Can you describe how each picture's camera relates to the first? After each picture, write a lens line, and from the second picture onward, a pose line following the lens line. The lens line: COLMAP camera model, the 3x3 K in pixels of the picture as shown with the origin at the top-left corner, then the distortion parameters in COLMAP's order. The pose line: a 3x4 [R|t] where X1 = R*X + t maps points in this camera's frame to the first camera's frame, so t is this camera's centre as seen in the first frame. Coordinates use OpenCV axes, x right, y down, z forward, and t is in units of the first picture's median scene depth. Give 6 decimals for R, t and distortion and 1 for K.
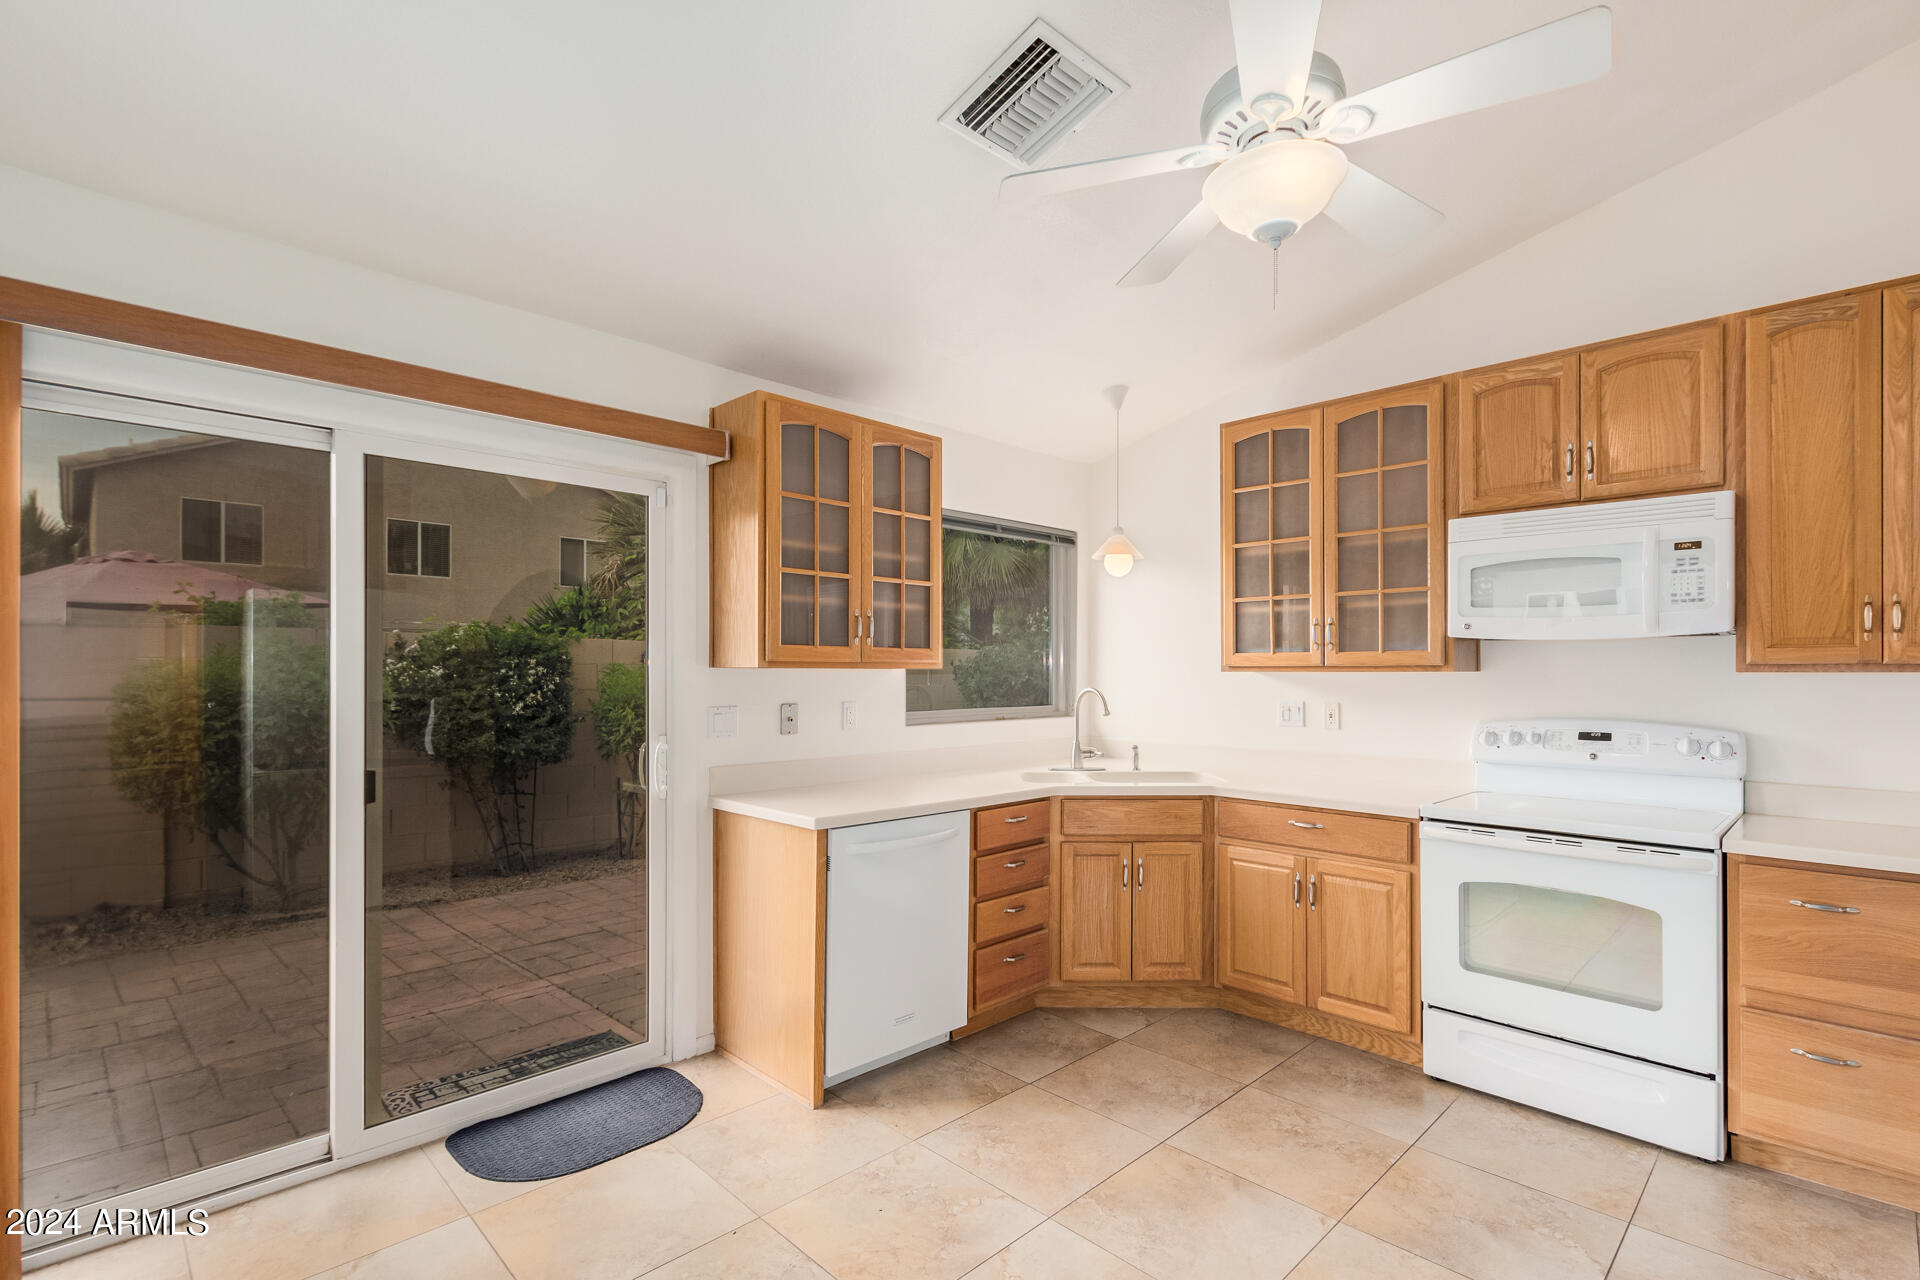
lens RADIAL K [[901.3, 0, 980.6], [0, 901.3, 659.6], [0, 0, 1]] dist [0.003087, -0.004388]
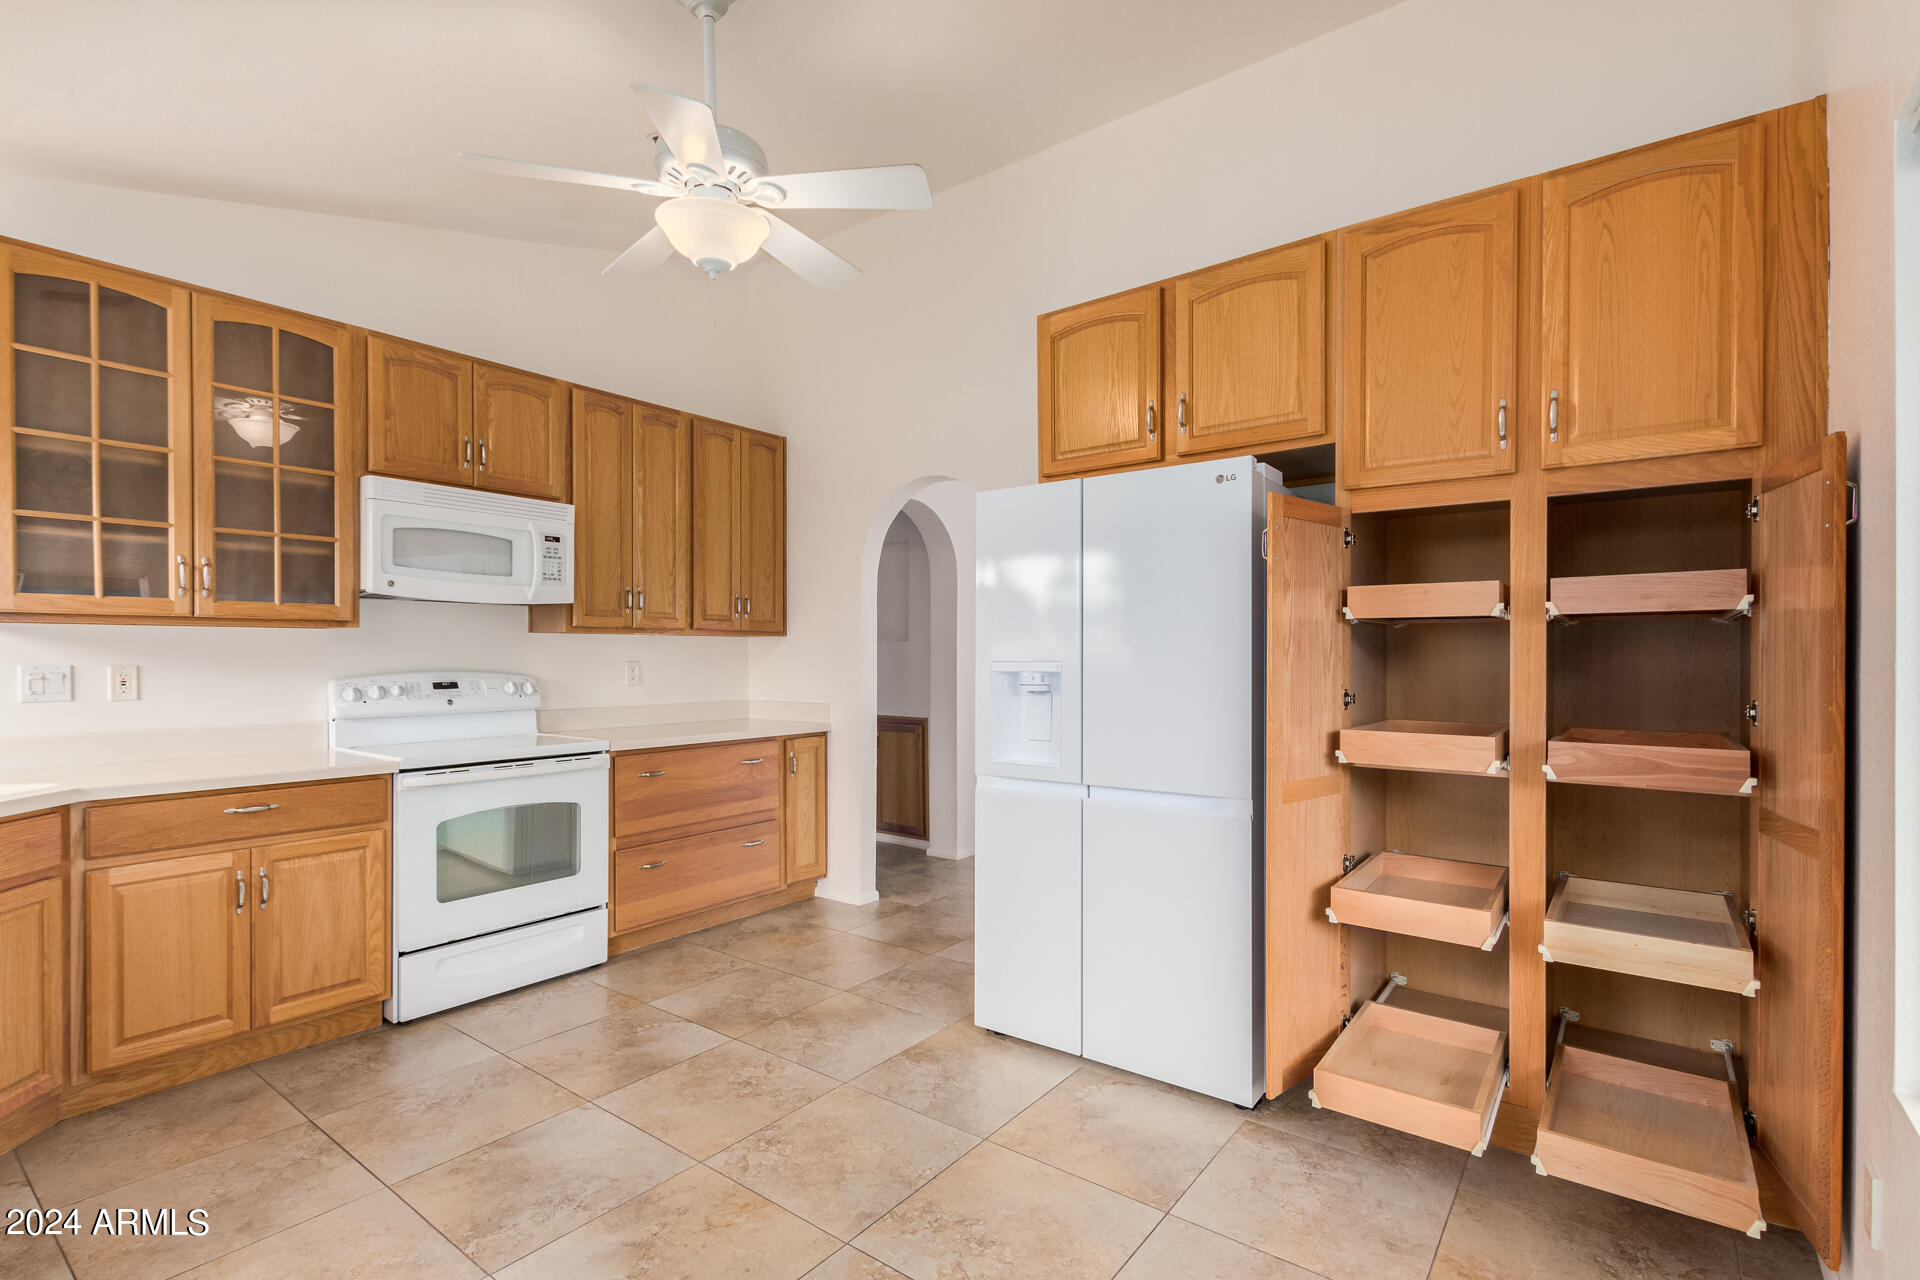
lens RADIAL K [[900.0, 0, 964.7], [0, 900.0, 645.8], [0, 0, 1]] dist [0.003263, -0.005511]
pose [[-0.155079, 0.008848, 0.987862, -0.569872], [-0.011257, 0.999879, -0.010723, 0.037552], [-0.987838, -0.012783, -0.154960, 0.504859]]
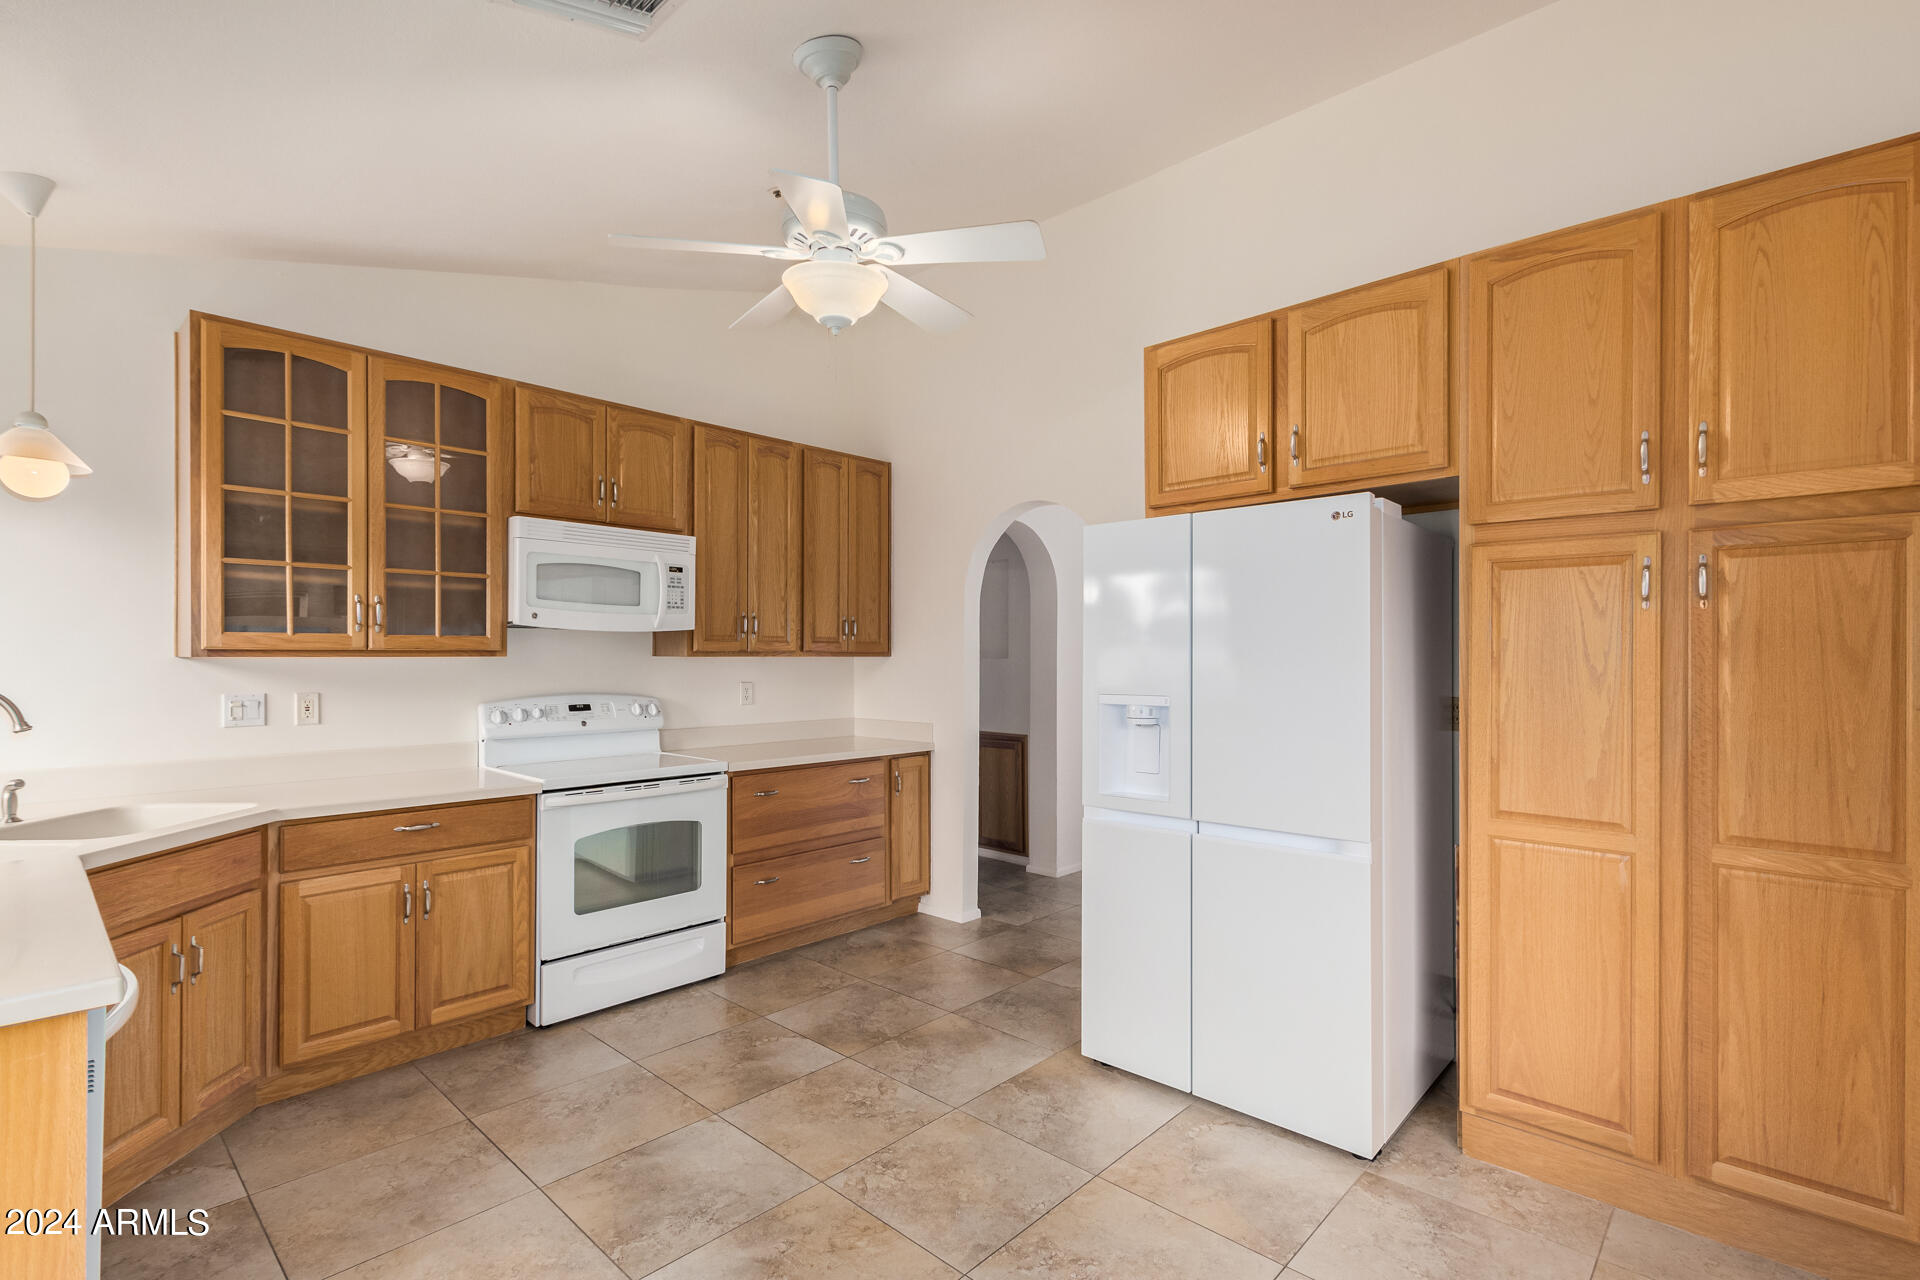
lens RADIAL K [[899.6, 0, 960.0], [0, 899.6, 640.0], [0, 0, 1]] dist [0.003768, -0.005576]
pose [[-0.050324, 0.016497, 0.998597, -0.584716], [-0.014048, 0.999753, -0.017224, 0.004860], [-0.998634, -0.014895, -0.050080, 0.525782]]
